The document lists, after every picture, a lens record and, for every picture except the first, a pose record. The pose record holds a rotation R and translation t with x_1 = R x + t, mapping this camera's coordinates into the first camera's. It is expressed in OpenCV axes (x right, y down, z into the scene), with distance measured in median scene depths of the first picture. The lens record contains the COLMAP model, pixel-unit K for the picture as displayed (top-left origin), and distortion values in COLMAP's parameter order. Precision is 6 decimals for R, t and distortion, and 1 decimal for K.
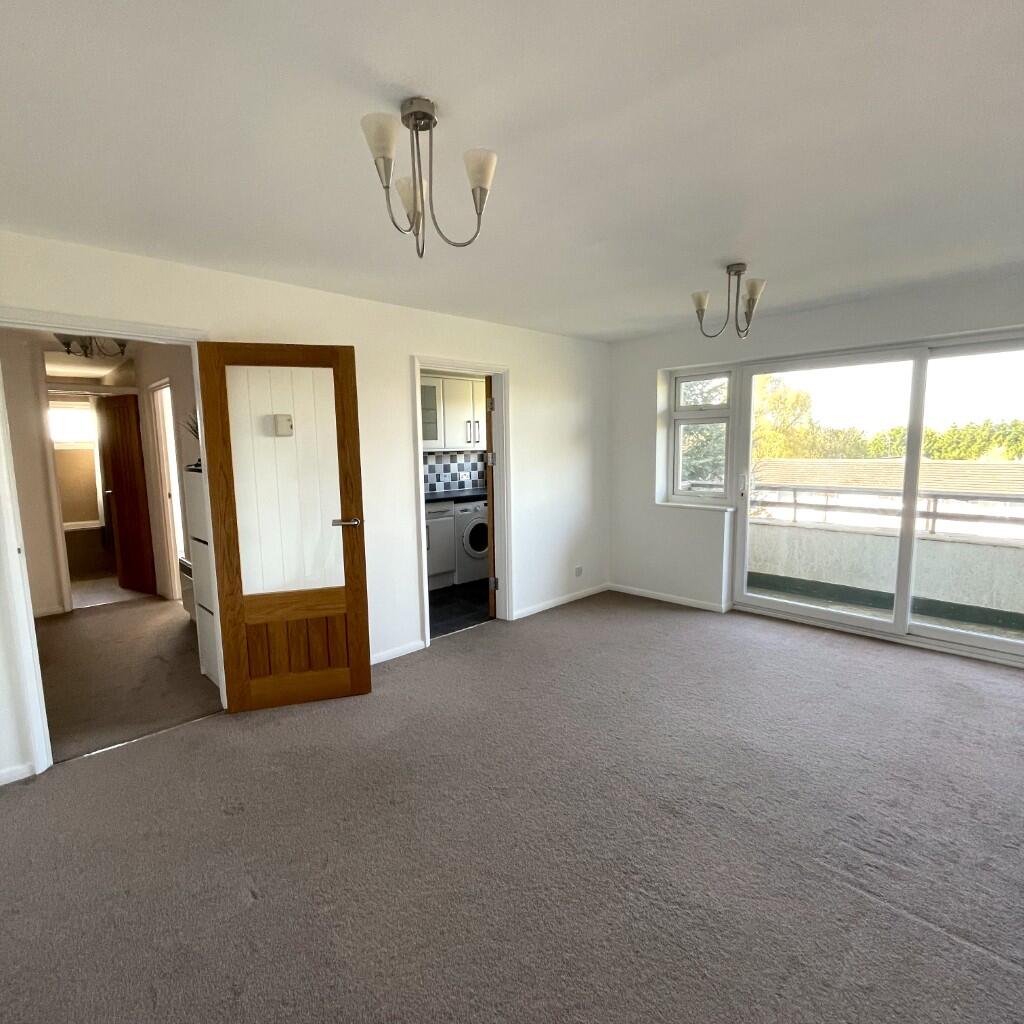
lens RADIAL K [[554.2, 0, 507.5], [0, 554.2, 513.8], [0, 0, 1]] dist [-0.010480, 0.000790]
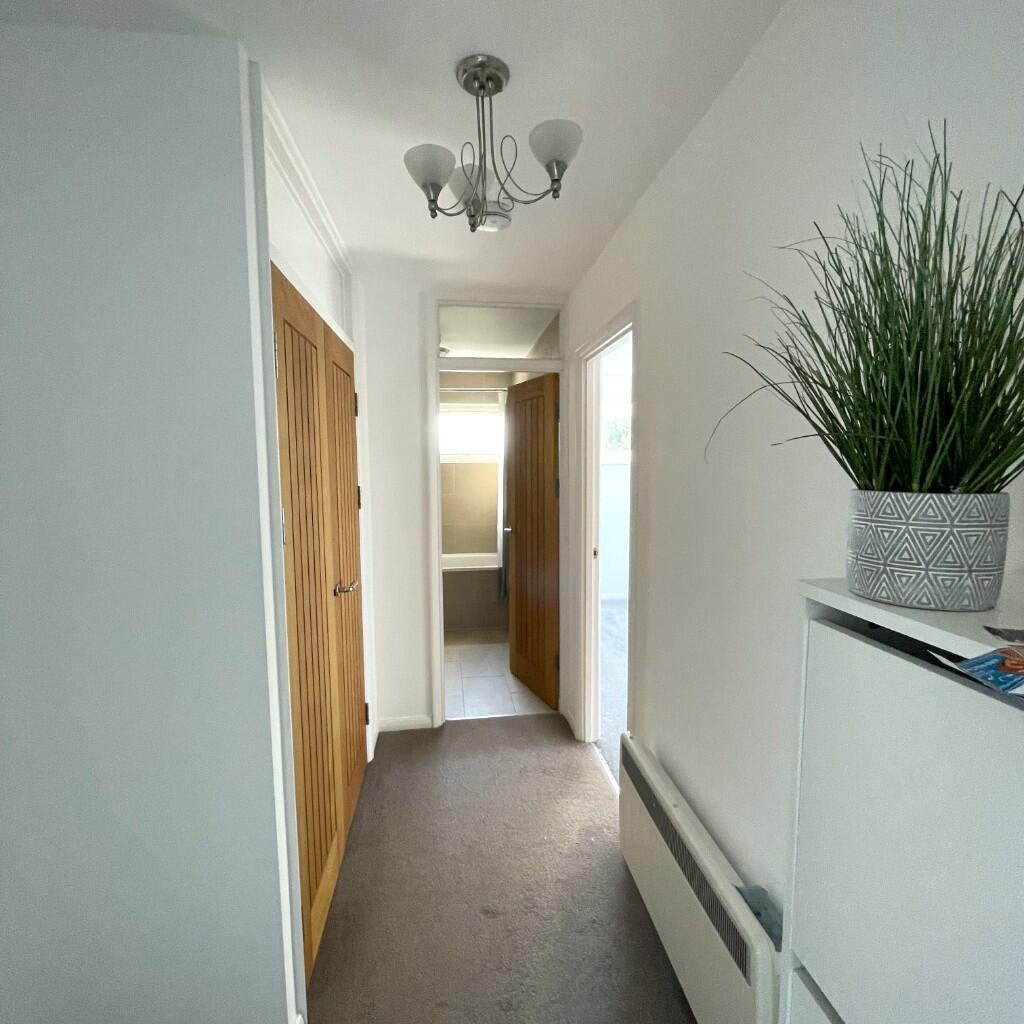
lens RADIAL K [[554.2, 0, 512.8], [0, 554.2, 512.7], [0, 0, 1]] dist [-0.010480, 0.000790]
pose [[0.805514, 0.066059, -0.588883, -0.332593], [-0.081508, 0.996673, 0.000311, -0.062118], [0.586944, 0.047748, 0.808218, 0.470654]]
